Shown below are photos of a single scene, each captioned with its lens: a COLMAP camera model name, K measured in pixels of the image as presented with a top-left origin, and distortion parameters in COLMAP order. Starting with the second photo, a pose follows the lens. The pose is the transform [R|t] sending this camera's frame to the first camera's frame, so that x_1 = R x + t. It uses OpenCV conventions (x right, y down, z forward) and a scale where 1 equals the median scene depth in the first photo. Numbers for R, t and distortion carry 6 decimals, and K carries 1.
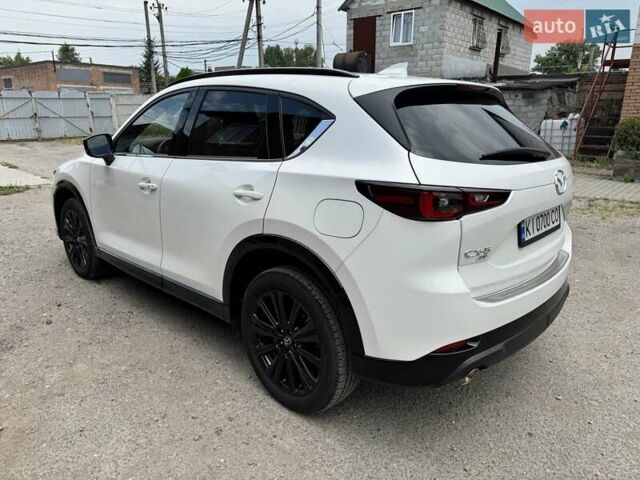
lens RADIAL K [[453.8, 0, 317.0], [0, 453.8, 243.4], [0, 0, 1]] dist [0.031728, -0.037286]
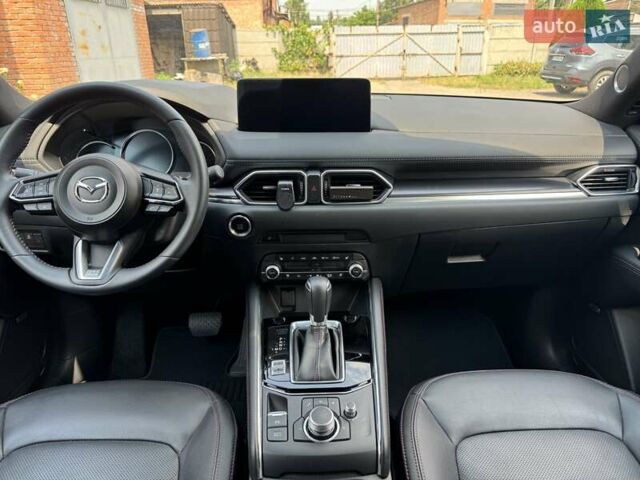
lens RADIAL K [[453.8, 0, 324.3], [0, 453.8, 238.1], [0, 0, 1]] dist [0.031728, -0.037286]
pose [[0.716957, 0.258067, -0.647591, -0.013556], [-0.187145, 0.966107, 0.177805, -0.038733], [0.671528, -0.006285, 0.740953, 0.161743]]
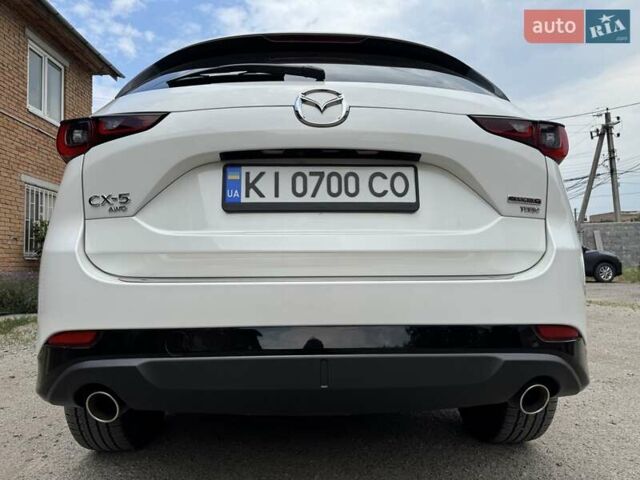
lens RADIAL K [[453.8, 0, 318.4], [0, 453.8, 241.0], [0, 0, 1]] dist [0.031728, -0.037286]
pose [[0.715806, -0.054381, -0.696179, 0.094383], [-0.180667, 0.948595, -0.259860, 0.017937], [0.674523, 0.311786, 0.669185, 0.068372]]
